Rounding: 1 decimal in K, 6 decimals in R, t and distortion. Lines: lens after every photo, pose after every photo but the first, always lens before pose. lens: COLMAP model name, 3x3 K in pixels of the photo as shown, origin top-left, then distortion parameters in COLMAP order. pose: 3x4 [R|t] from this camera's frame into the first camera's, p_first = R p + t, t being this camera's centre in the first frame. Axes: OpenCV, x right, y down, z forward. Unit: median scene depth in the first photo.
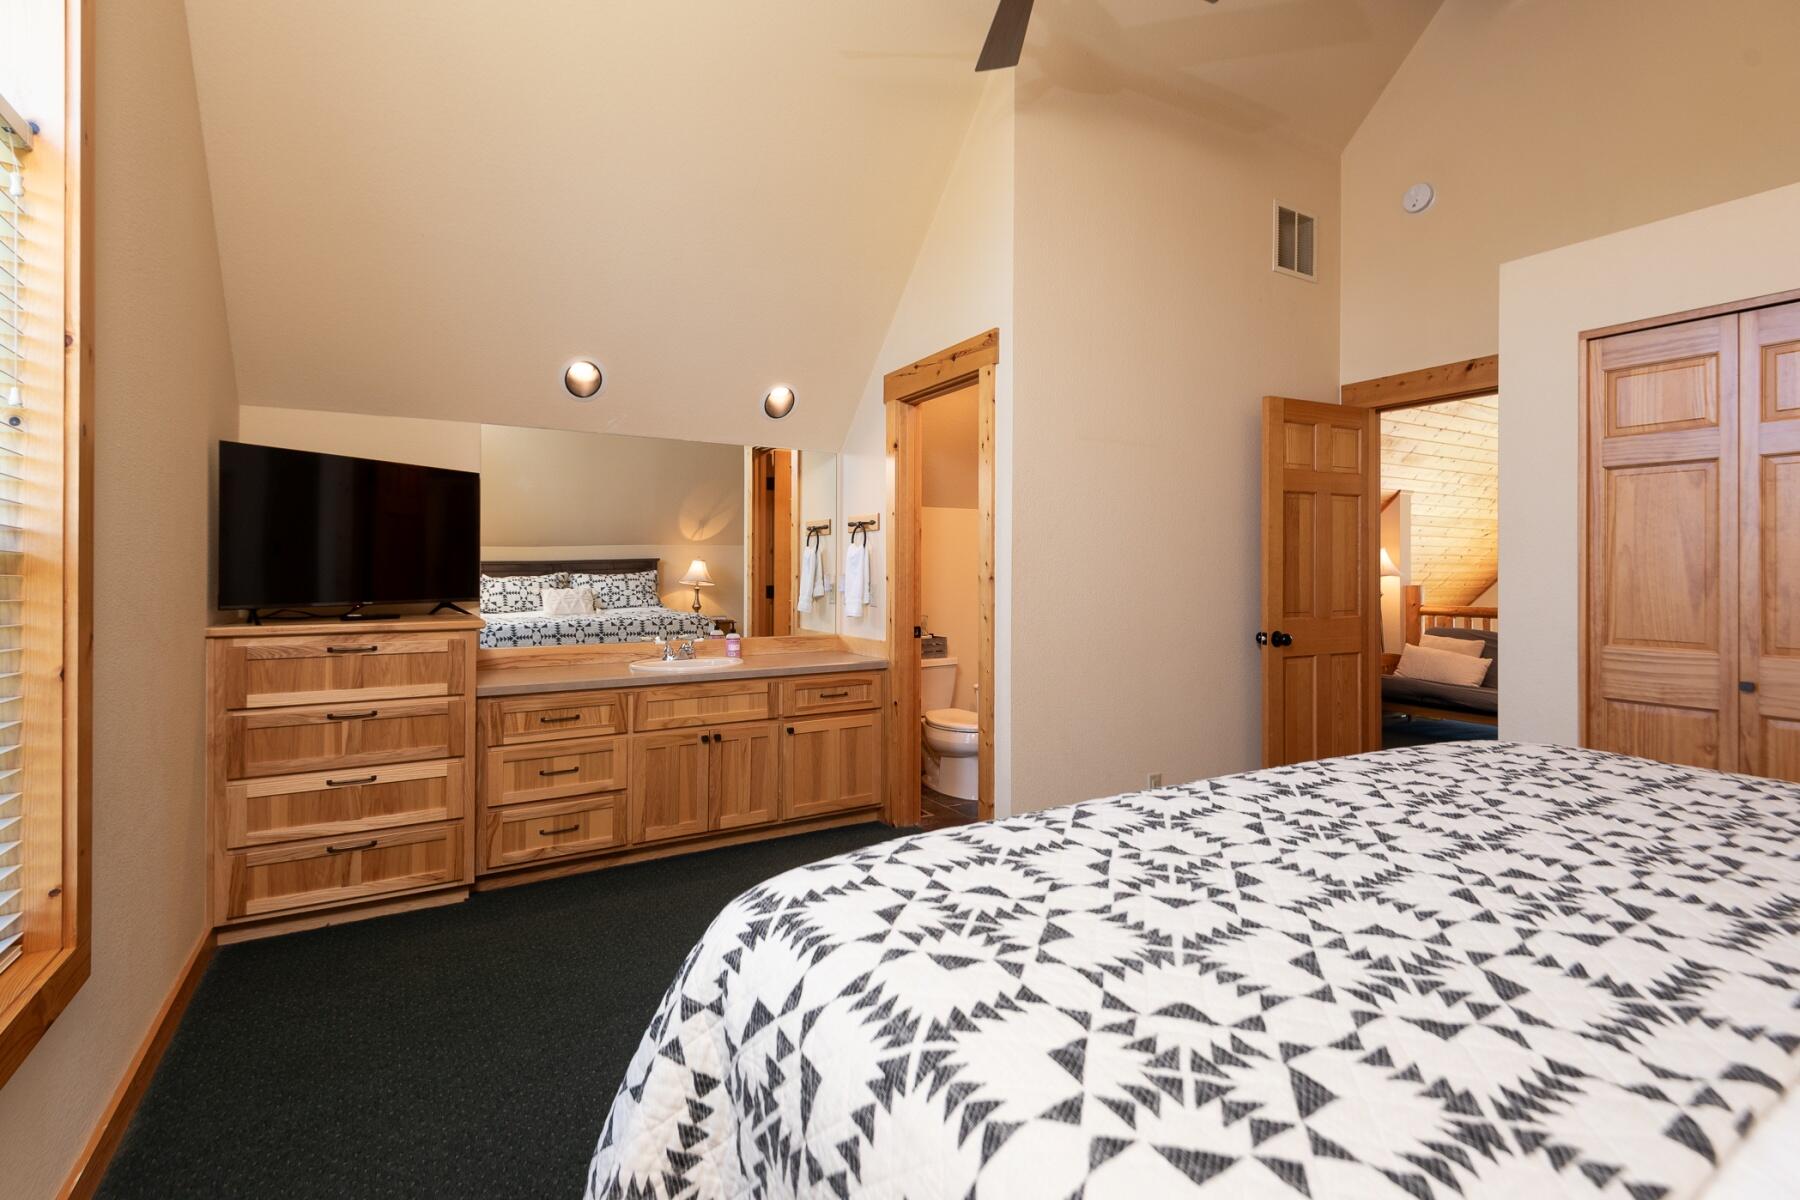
lens RADIAL K [[820.1, 0, 921.2], [0, 820.1, 572.6], [0, 0, 1]] dist [-0.000753, -0.001046]
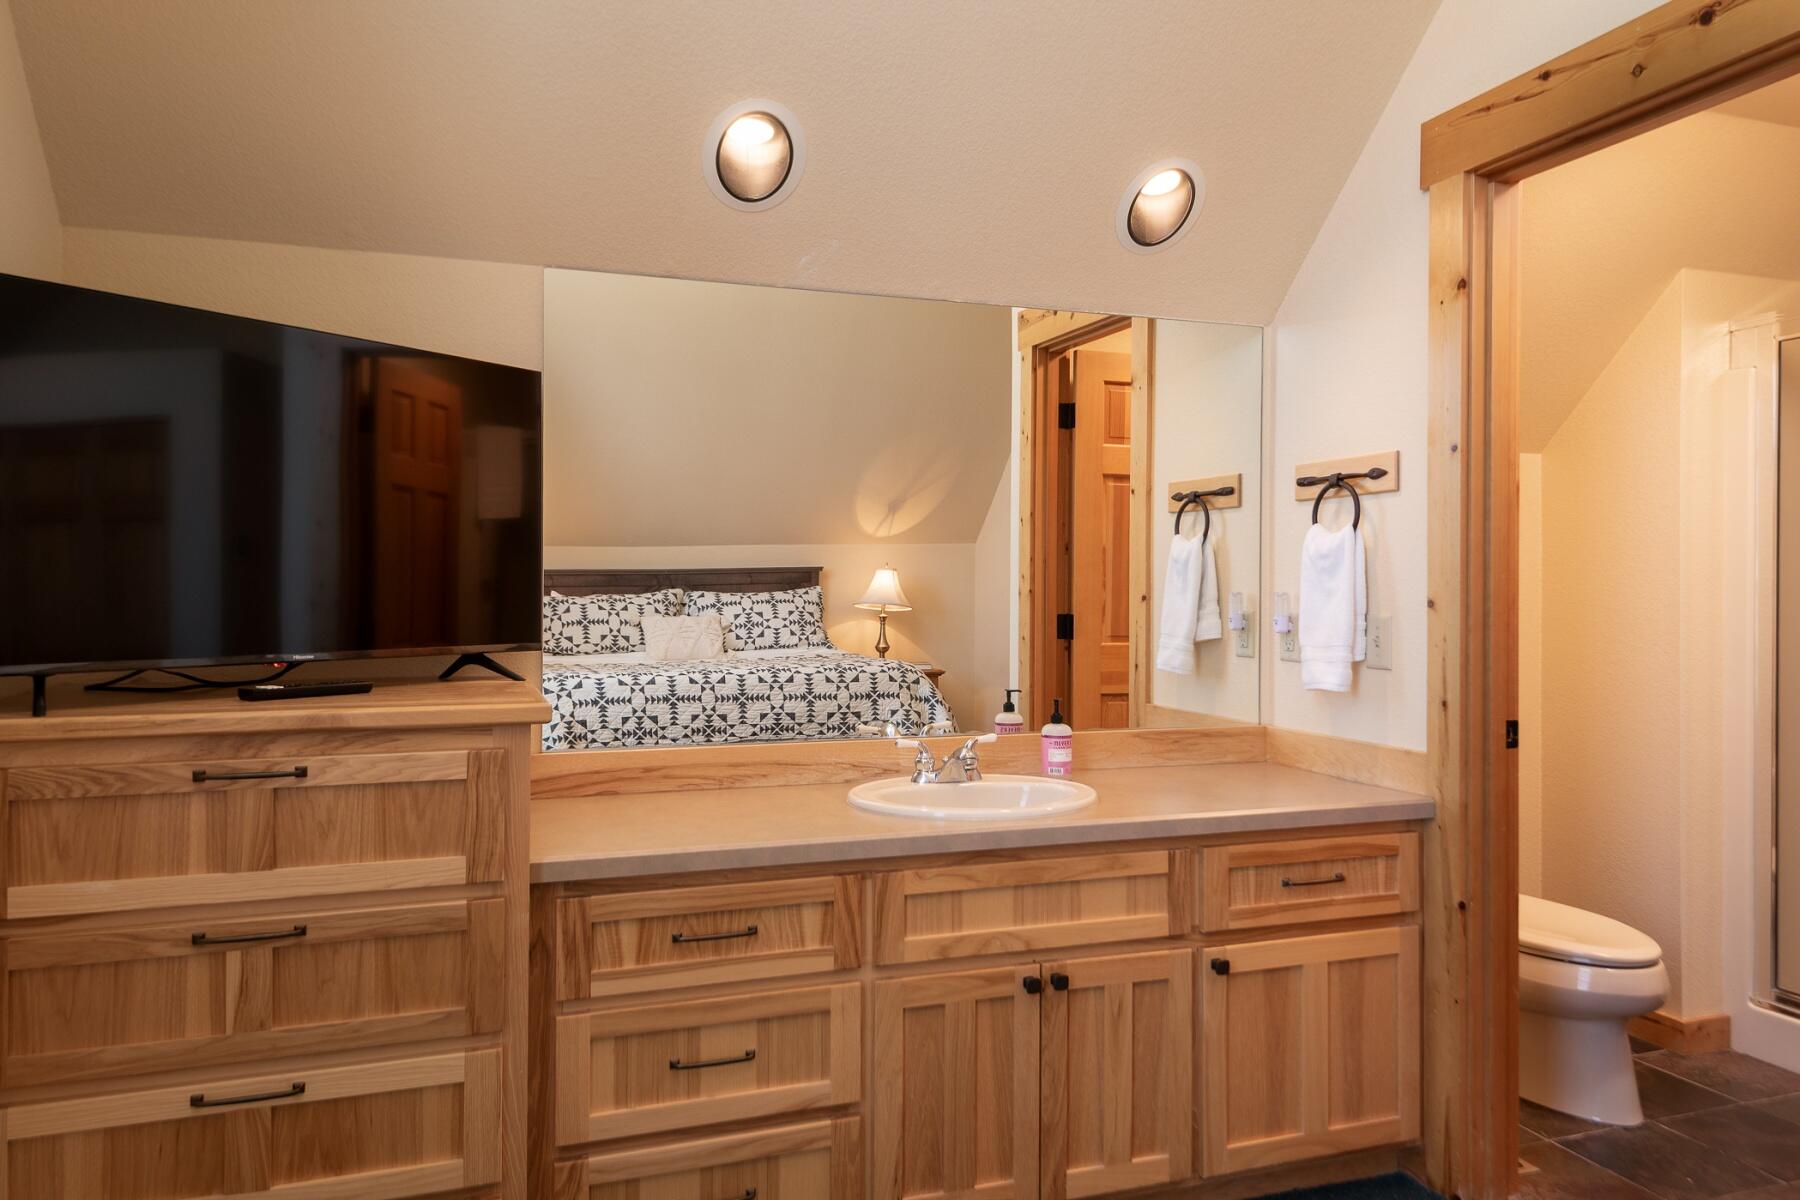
lens RADIAL K [[1206.9, 0, 899.3], [0, 1206.9, 593.7], [0, 0, 1]] dist [-0.002784, -0.000347]
pose [[0.977334, 0.003754, -0.211669, -0.188103], [-0.003252, 0.999991, 0.002720, 0.000889], [0.211678, -0.001970, 0.977338, 0.359447]]
